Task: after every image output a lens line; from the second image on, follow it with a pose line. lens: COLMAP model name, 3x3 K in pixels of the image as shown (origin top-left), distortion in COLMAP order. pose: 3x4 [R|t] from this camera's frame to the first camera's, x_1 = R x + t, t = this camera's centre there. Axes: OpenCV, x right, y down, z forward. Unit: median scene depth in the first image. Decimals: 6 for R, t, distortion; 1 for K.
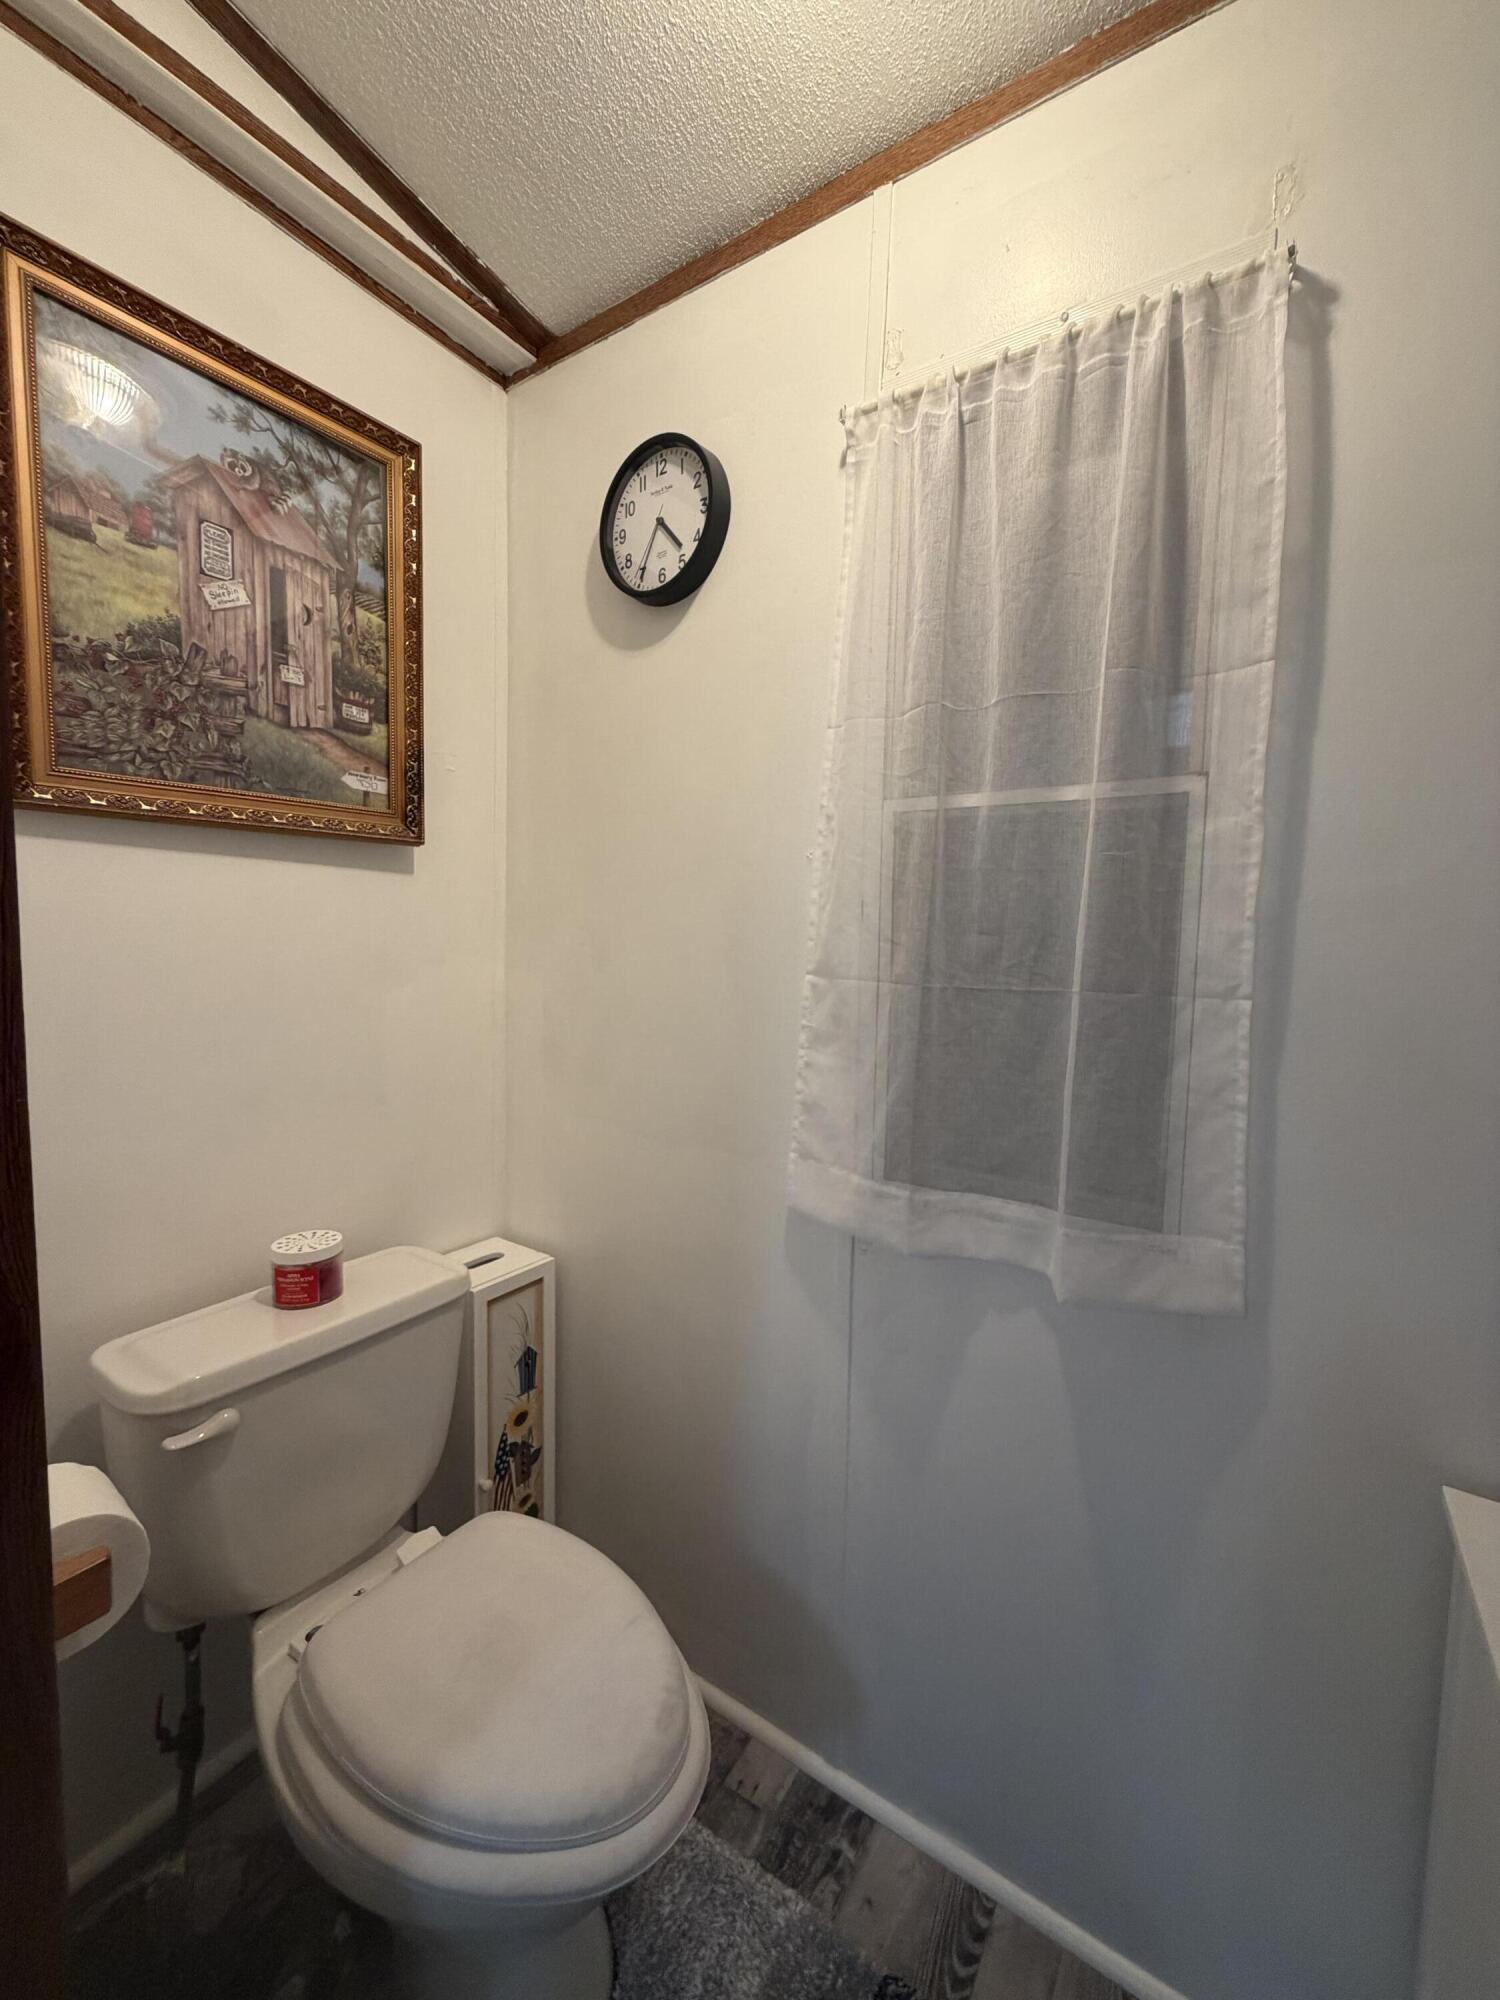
lens RADIAL K [[794.9, 0, 748.0], [0, 794.9, 995.7], [0, 0, 1]] dist [0.000326, 0.000270]
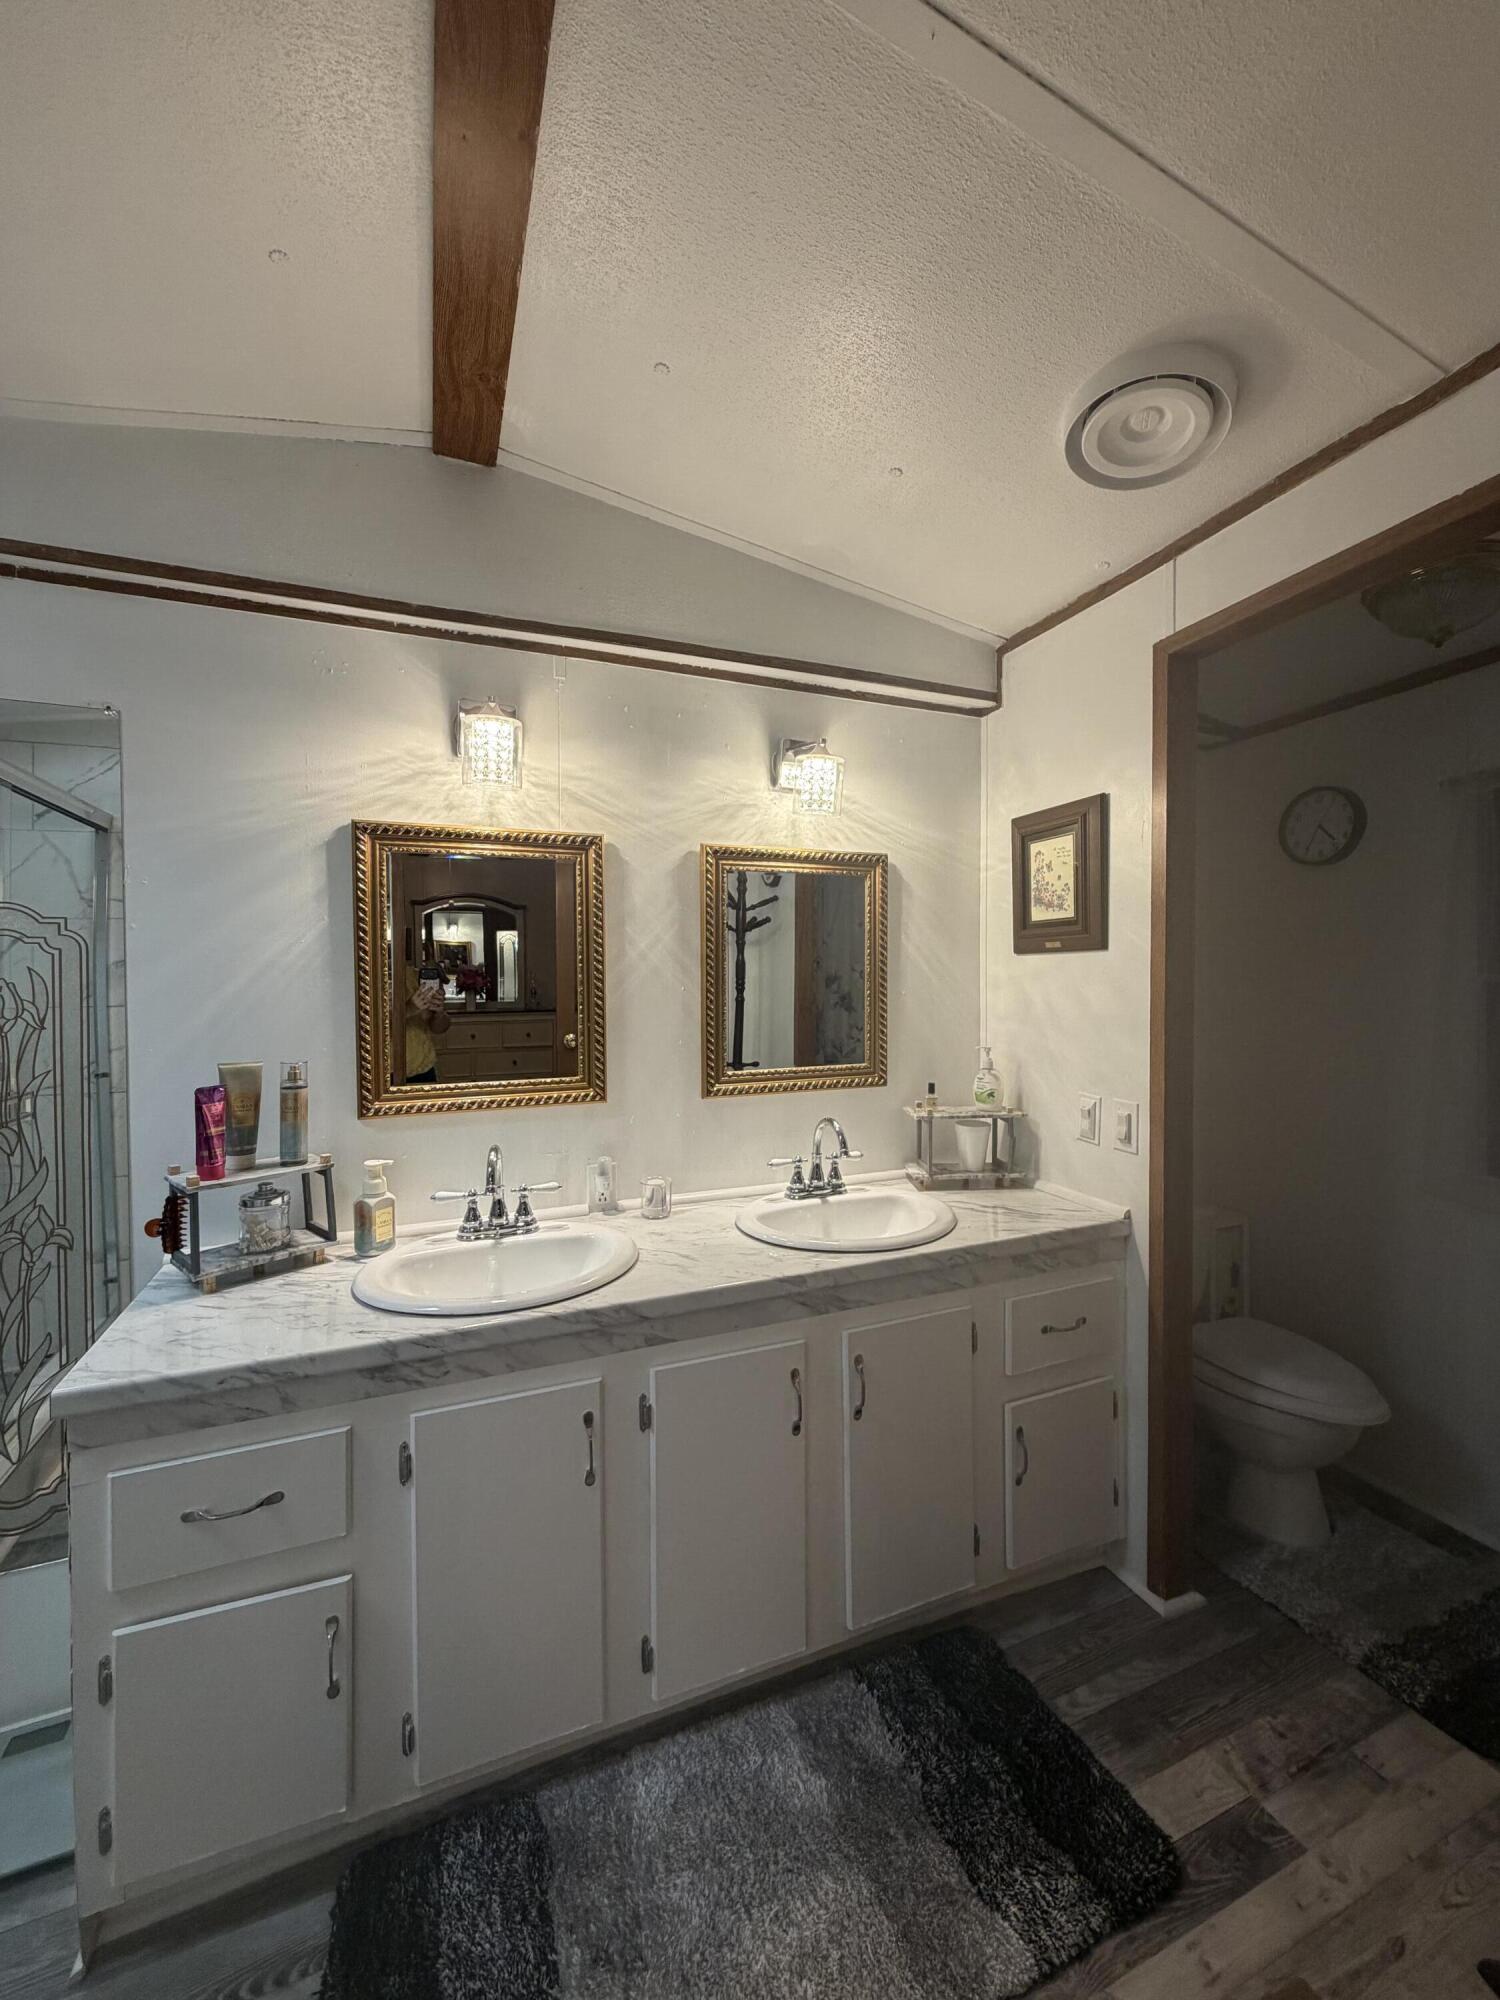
lens RADIAL K [[793.3, 0, 752.0], [0, 793.3, 994.1], [0, 0, 1]] dist [-0.000354, -0.000388]
pose [[0.820645, -0.023533, -0.570953, -0.170466], [-0.019755, 0.997386, -0.069503, -0.030081], [0.571096, 0.068316, 0.818035, -1.514862]]
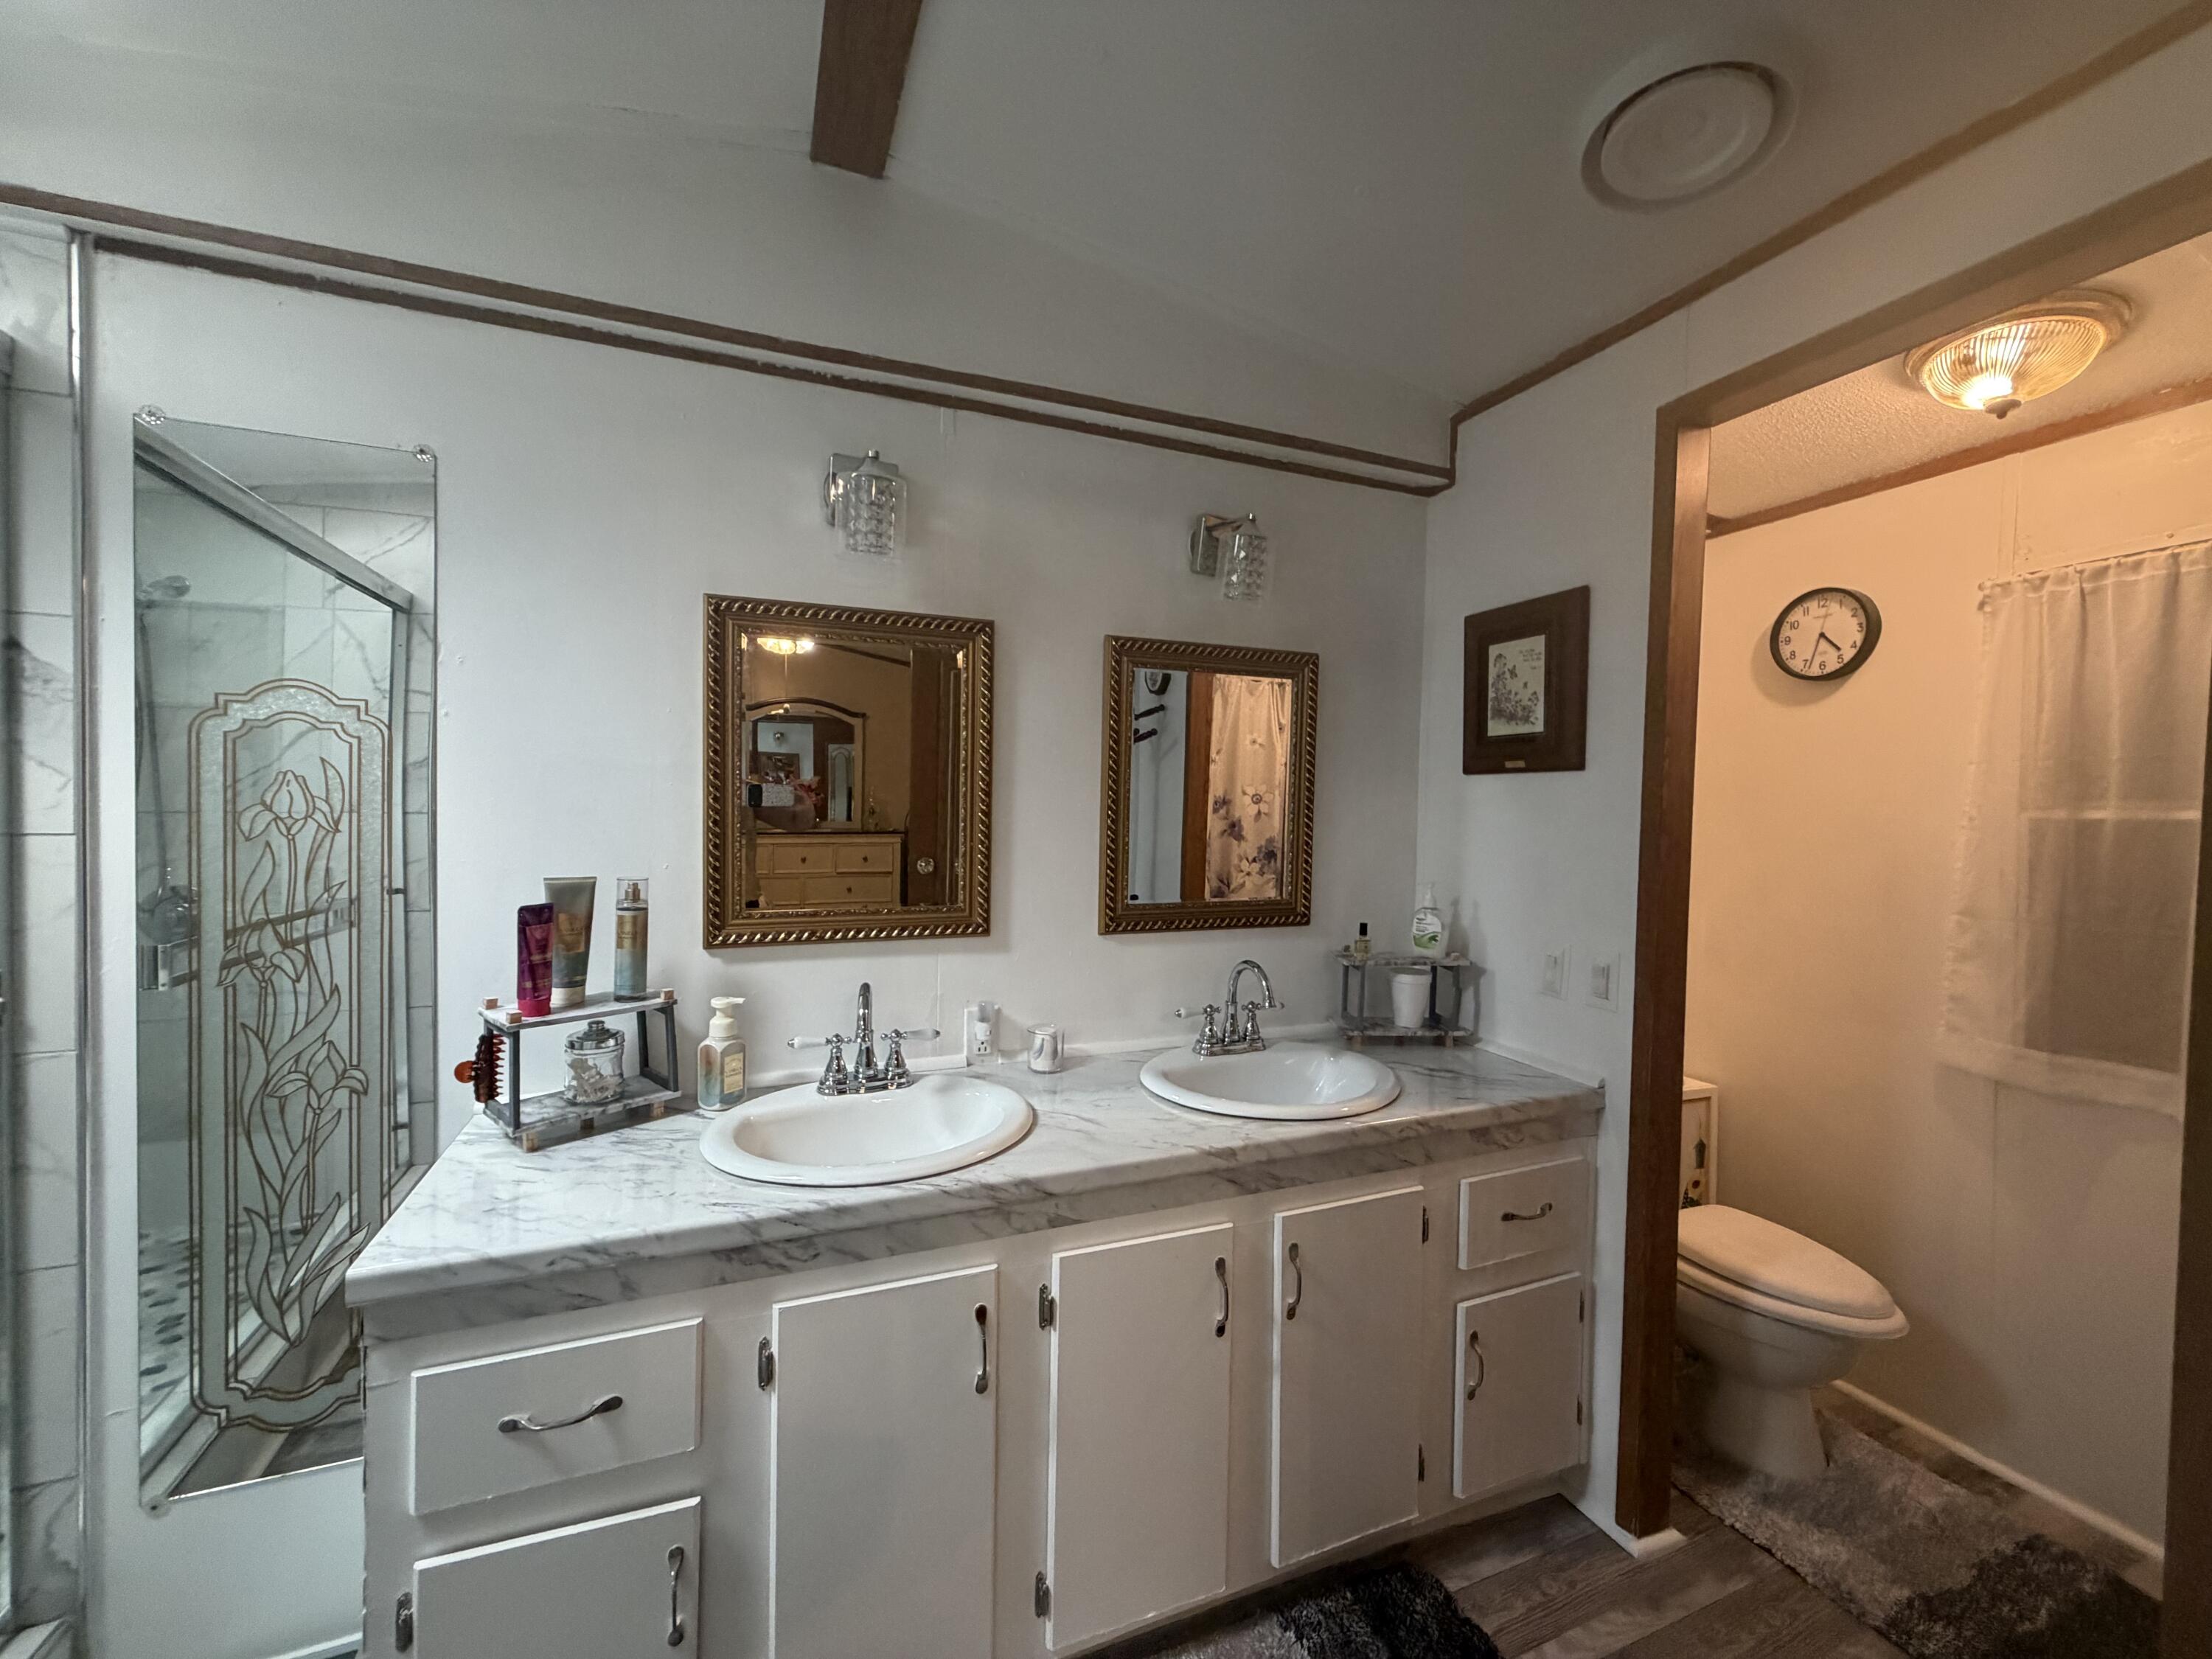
lens RADIAL K [[879.2, 0, 1098.4], [0, 879.2, 826.4], [0, 0, 1]] dist [0.000326, 0.000270]
pose [[0.818058, 0.000474, -0.575135, -0.326200], [-0.044522, 0.997051, -0.062506, -0.017836], [0.573410, 0.076740, 0.815667, -1.498142]]
